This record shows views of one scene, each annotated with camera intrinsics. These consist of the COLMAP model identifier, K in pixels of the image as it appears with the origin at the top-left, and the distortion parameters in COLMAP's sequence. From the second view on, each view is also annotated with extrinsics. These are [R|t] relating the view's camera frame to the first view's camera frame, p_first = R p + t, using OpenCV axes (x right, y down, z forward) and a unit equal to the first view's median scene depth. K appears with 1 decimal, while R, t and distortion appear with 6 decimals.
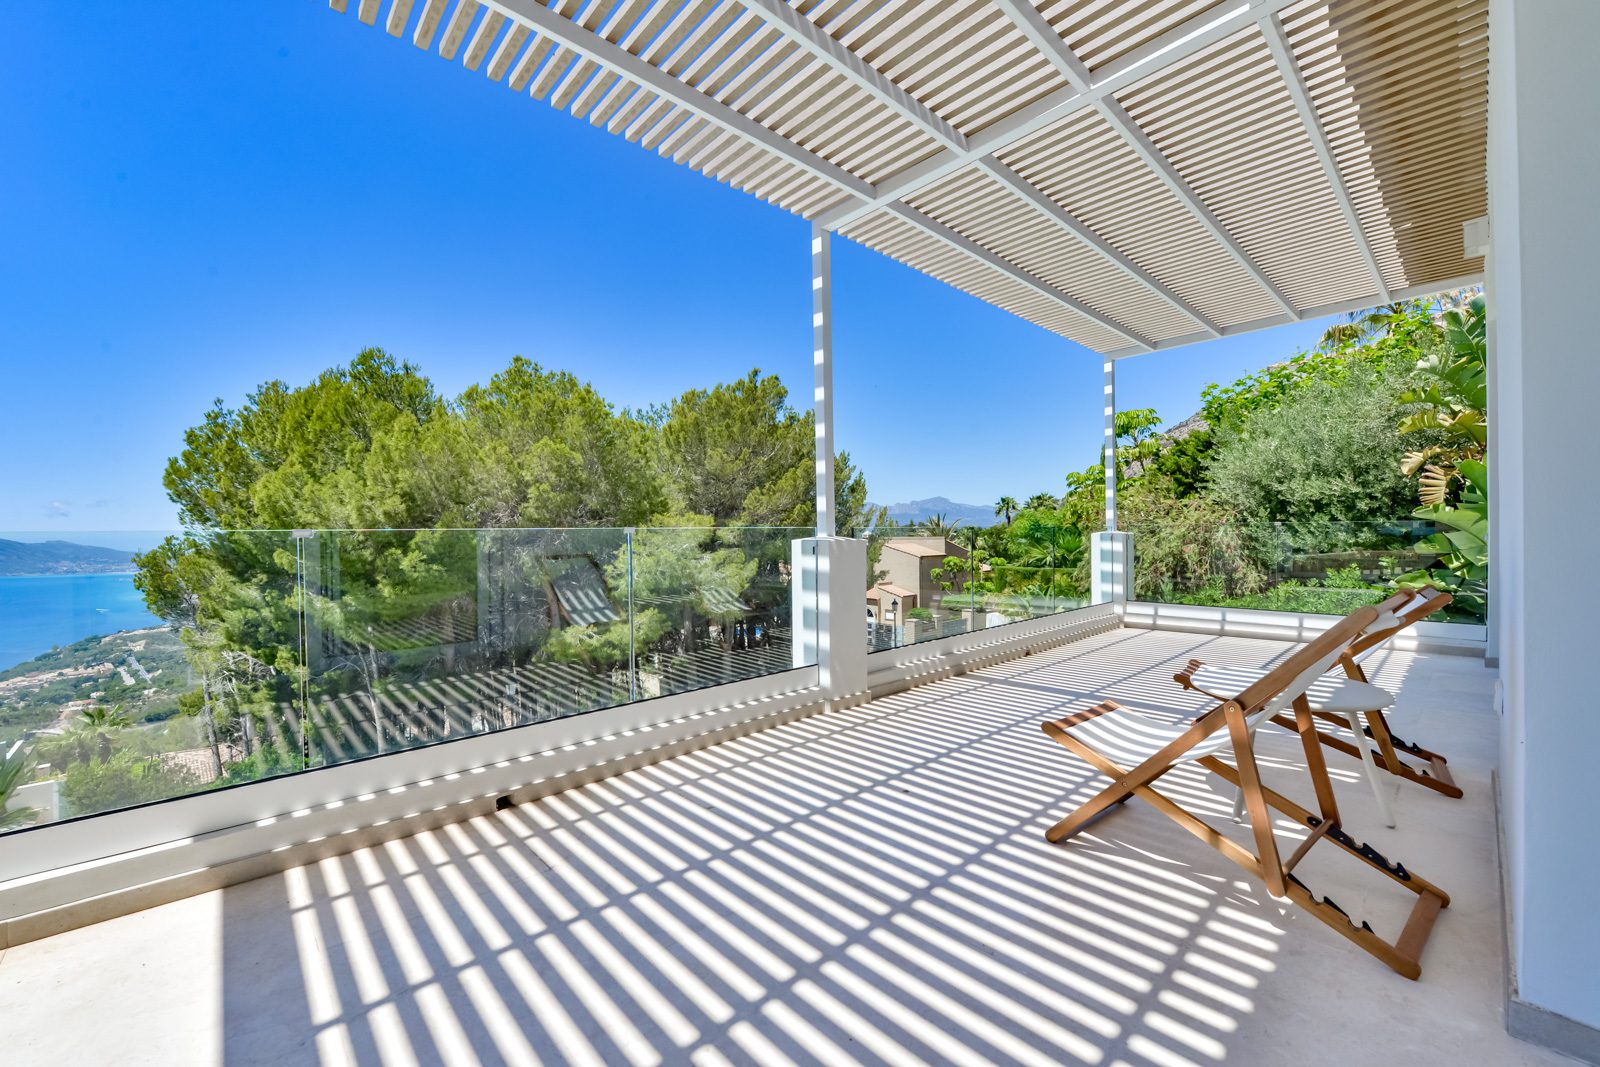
lens RADIAL K [[639.3, 0, 804.1], [0, 639.3, 542.9], [0, 0, 1]] dist [-0.007137, -0.000459]
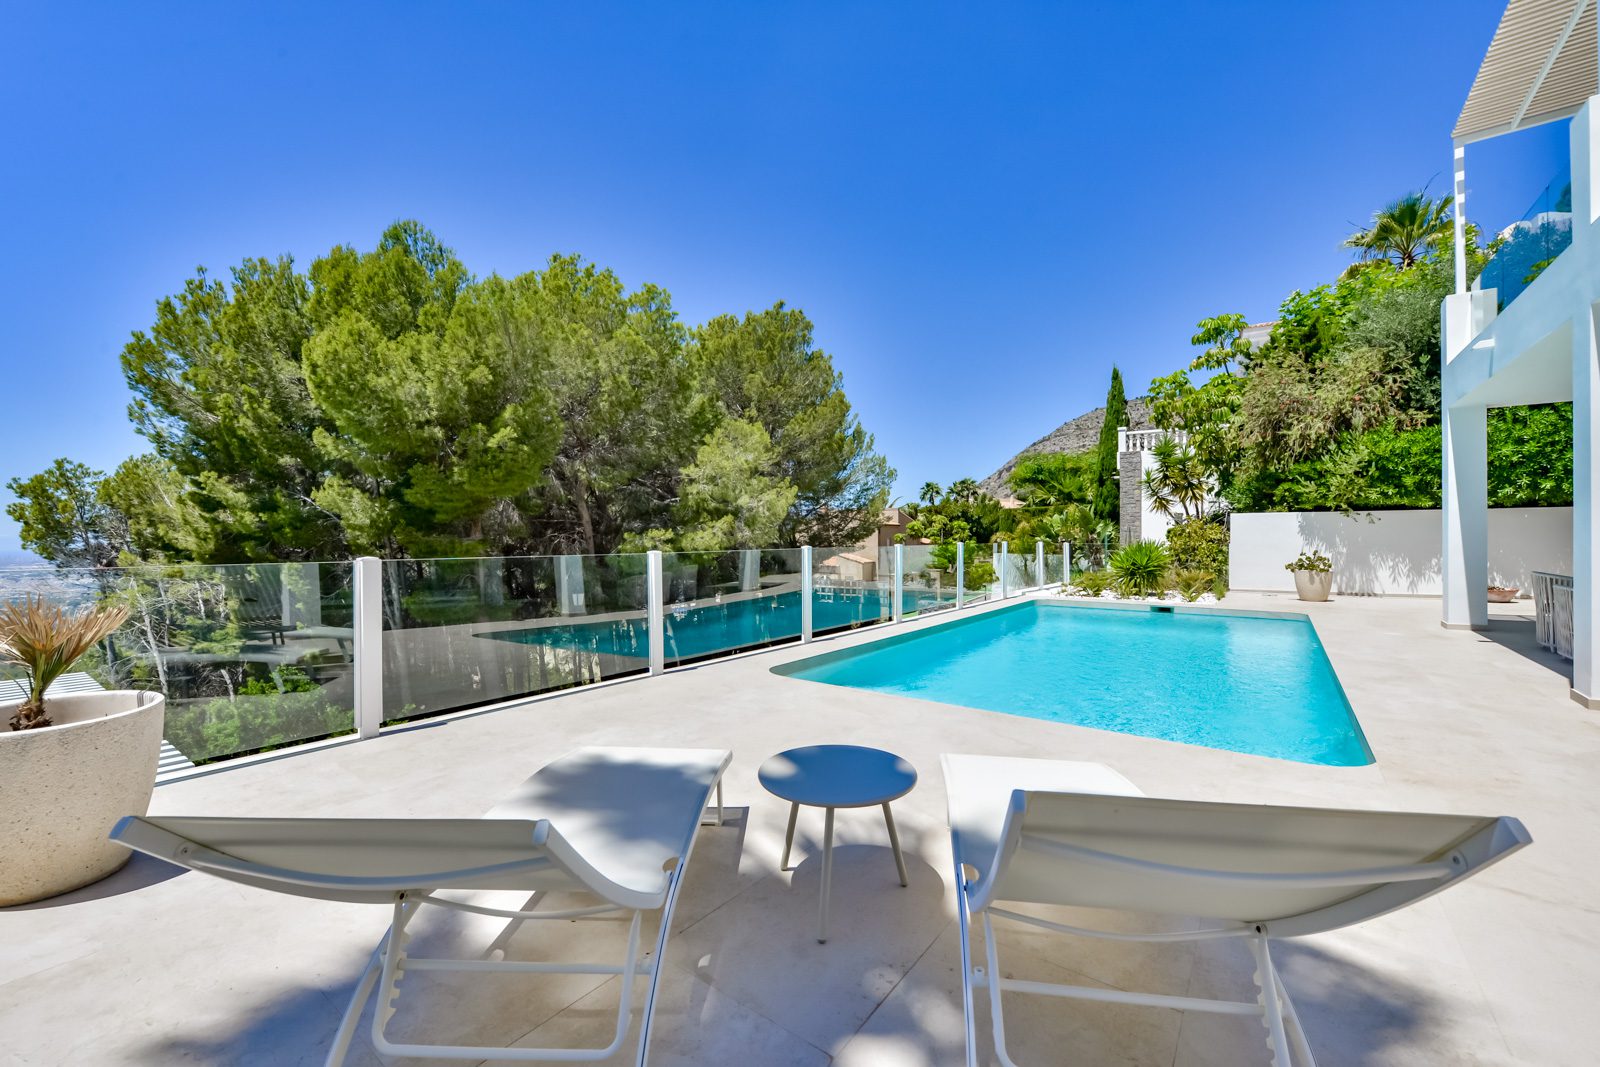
lens RADIAL K [[639.3, 0, 819.6], [0, 639.3, 528.9], [0, 0, 1]] dist [-0.007137, -0.000459]
pose [[0.984897, 0.009099, 0.172902, -0.248645], [-0.006656, 0.999870, -0.014701, 0.125246], [-0.173013, 0.013328, 0.984829, 0.032461]]
